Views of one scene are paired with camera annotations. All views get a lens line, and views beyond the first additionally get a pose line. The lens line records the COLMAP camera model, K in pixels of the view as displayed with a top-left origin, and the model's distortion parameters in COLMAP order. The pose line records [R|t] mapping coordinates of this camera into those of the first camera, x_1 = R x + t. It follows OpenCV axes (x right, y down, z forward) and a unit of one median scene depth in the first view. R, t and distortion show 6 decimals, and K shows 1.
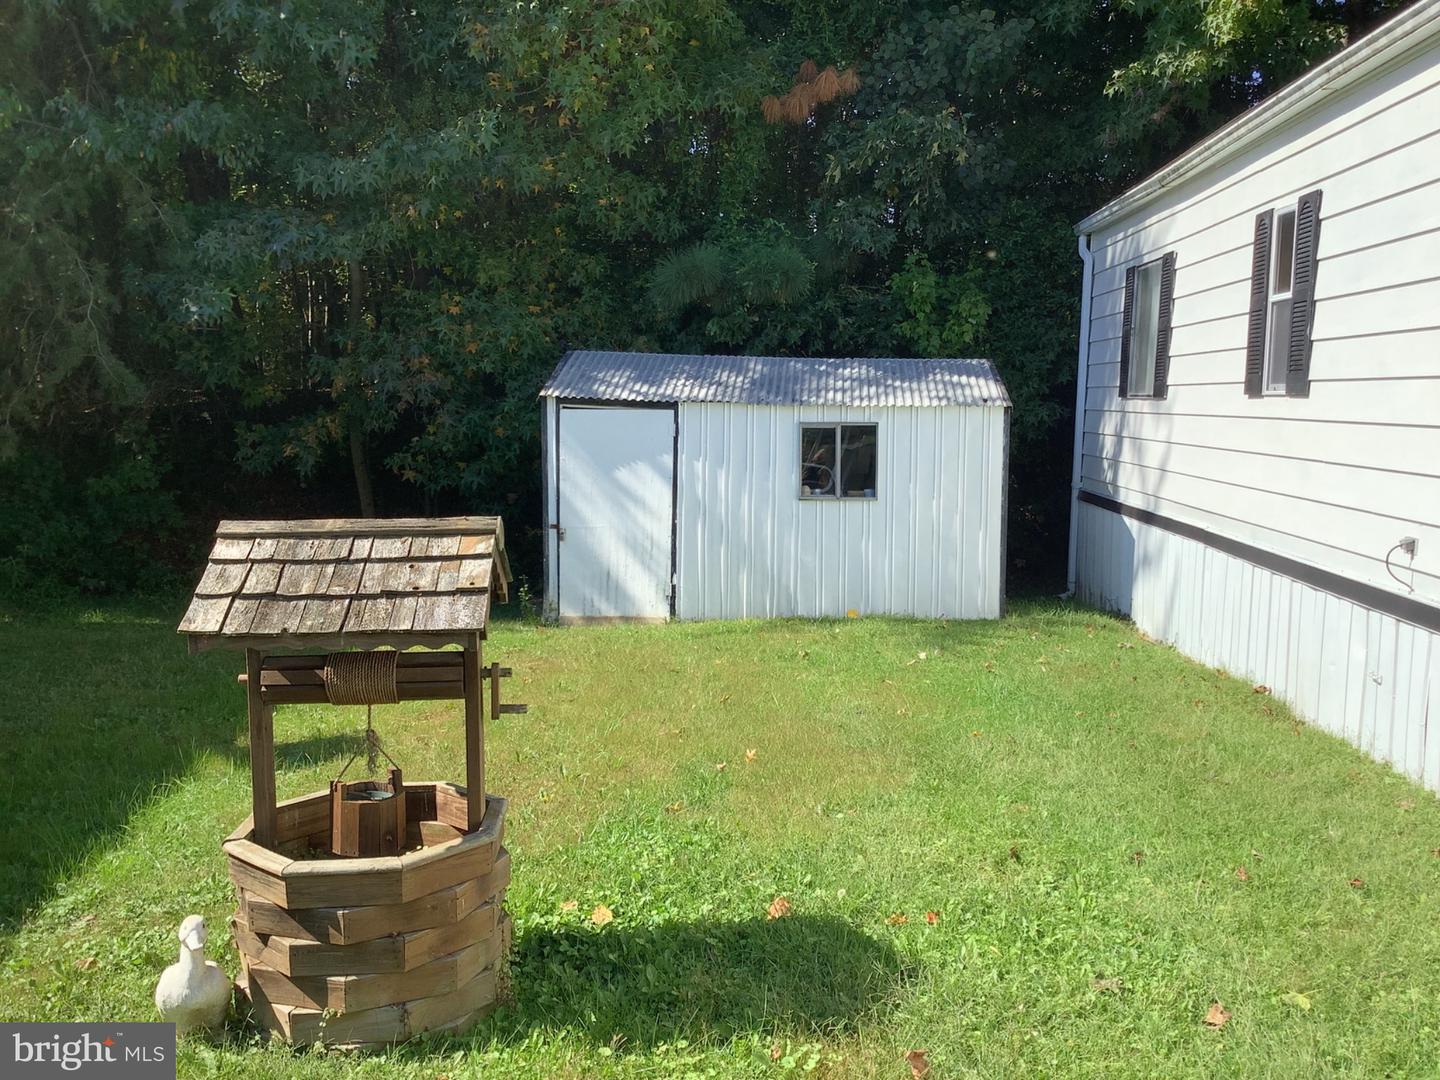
lens RADIAL K [[1277.1, 0, 720.0], [0, 1277.1, 540.0], [0, 0, 1]] dist [0.150894, -0.002228]
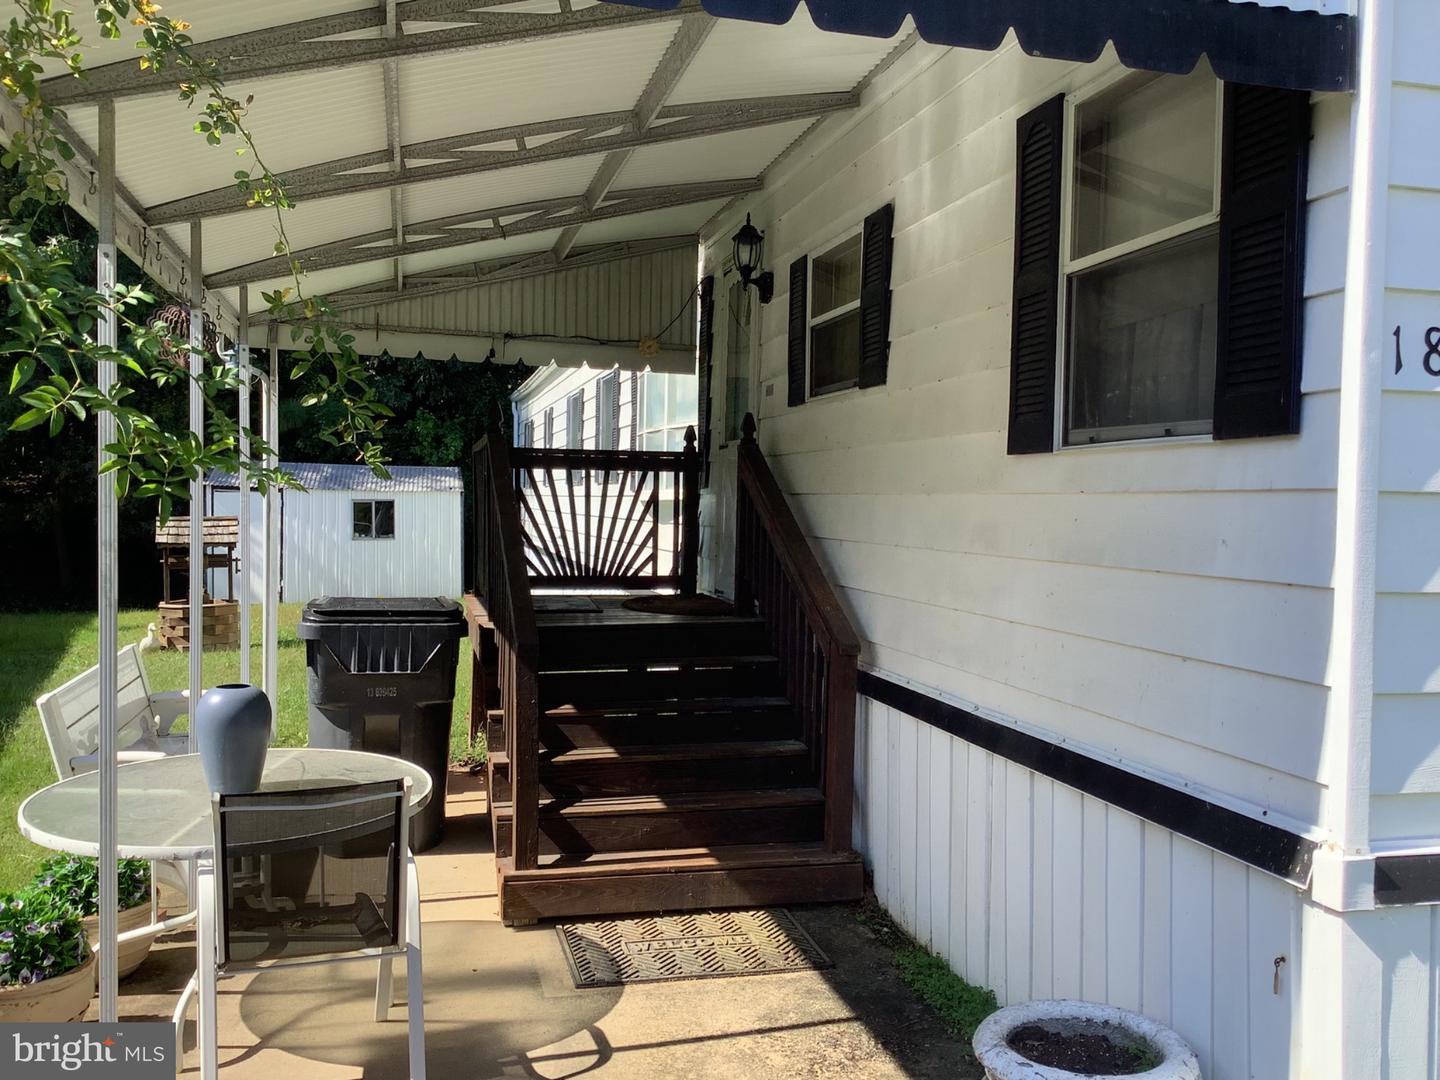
lens RADIAL K [[1277.1, 0, 720.0], [0, 1277.1, 540.0], [0, 0, 1]] dist [0.150894, -0.002228]
pose [[0.954071, -0.009792, 0.299420, 0.007287], [0.031731, 0.997146, -0.068499, 0.117553], [-0.297895, 0.074854, 0.951659, -0.990460]]
